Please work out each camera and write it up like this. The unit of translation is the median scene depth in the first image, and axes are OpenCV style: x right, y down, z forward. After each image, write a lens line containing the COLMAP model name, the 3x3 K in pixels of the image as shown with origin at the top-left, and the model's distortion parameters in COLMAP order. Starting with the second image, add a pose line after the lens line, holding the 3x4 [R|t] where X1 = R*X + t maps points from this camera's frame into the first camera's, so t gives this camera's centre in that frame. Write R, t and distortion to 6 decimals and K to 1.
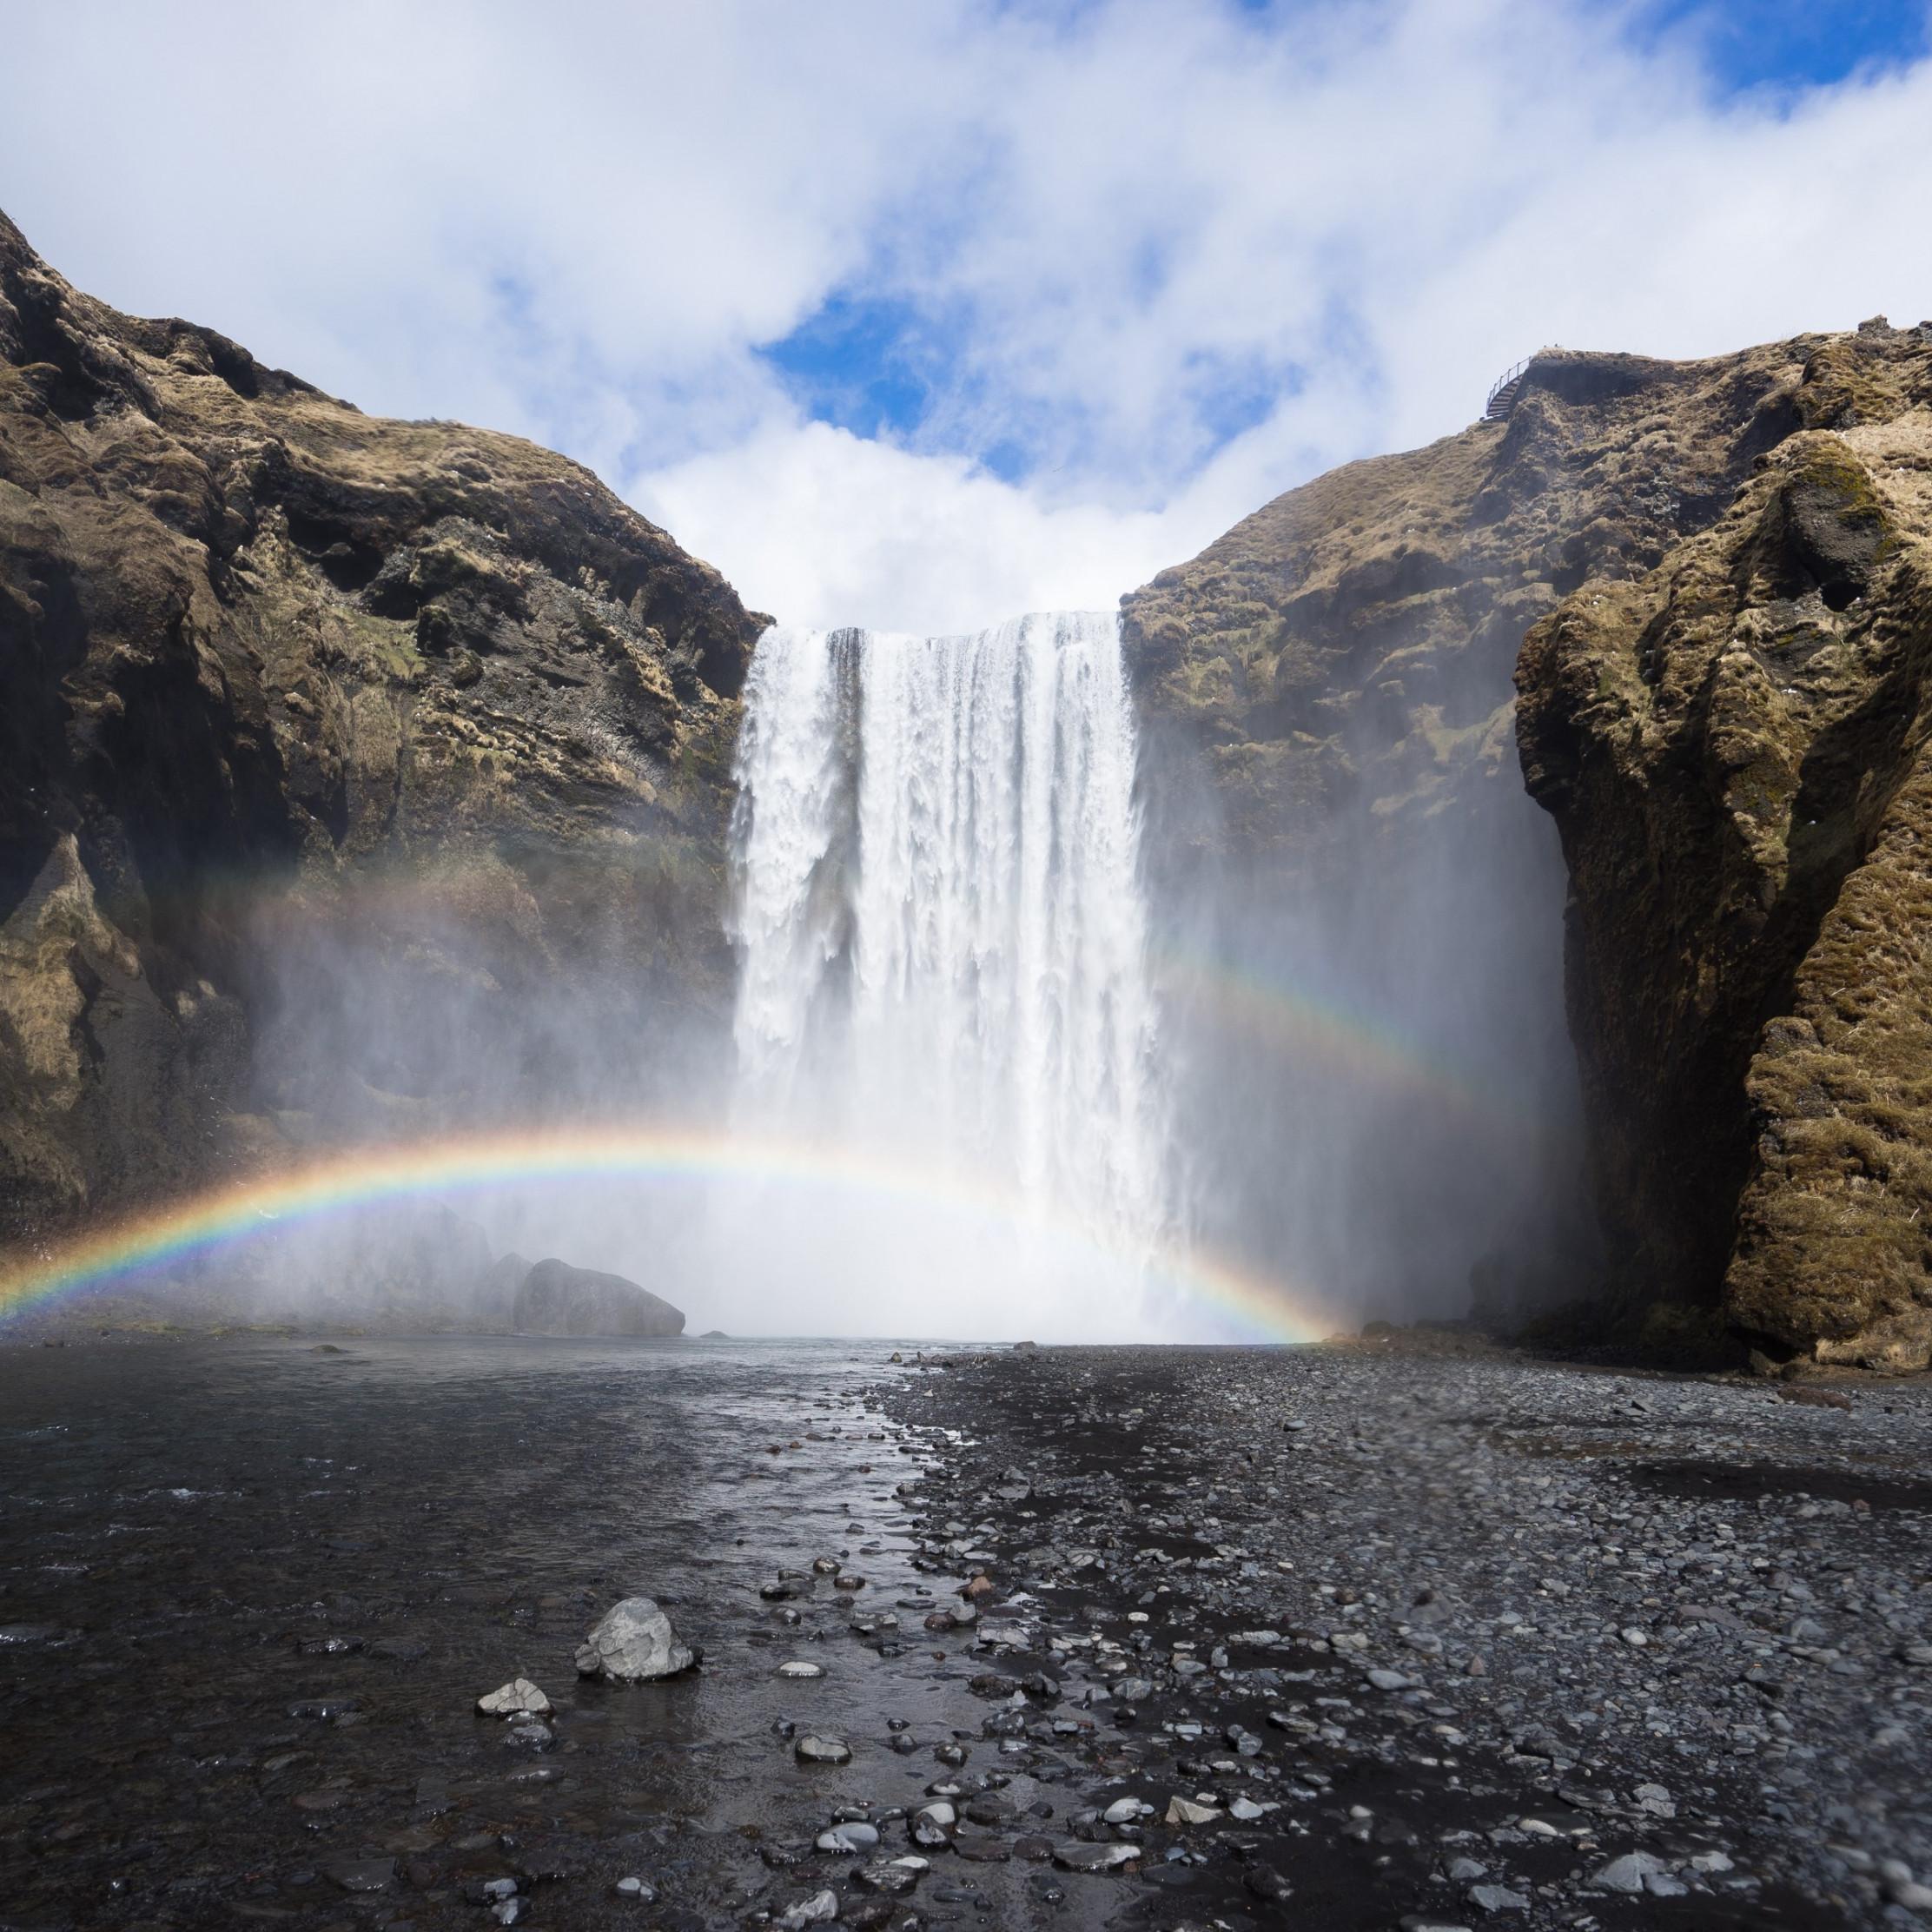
lens RADIAL K [[1685.9, 0, 938.3], [0, 1685.9, 1061.3], [0, 0, 1]] dist [0.022348, -0.001311]
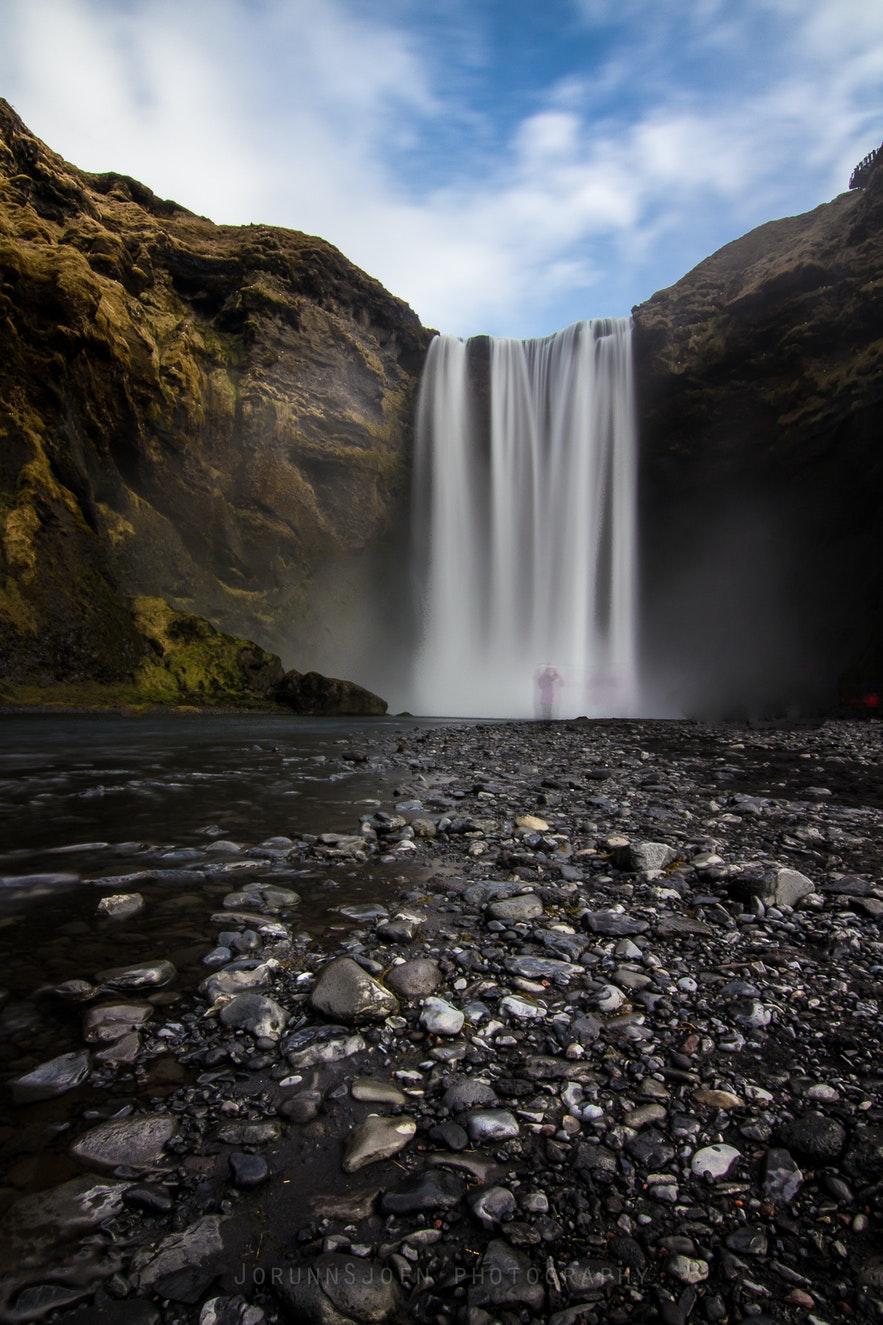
lens RADIAL K [[802.3, 0, 454.1], [0, 802.3, 683.6], [0, 0, 1]] dist [0.013895, -0.015699]
pose [[0.995091, -0.006858, -0.098728, 0.002534], [0.017332, 0.994255, 0.105622, 0.028500], [0.097436, -0.106815, 0.989493, 0.117293]]
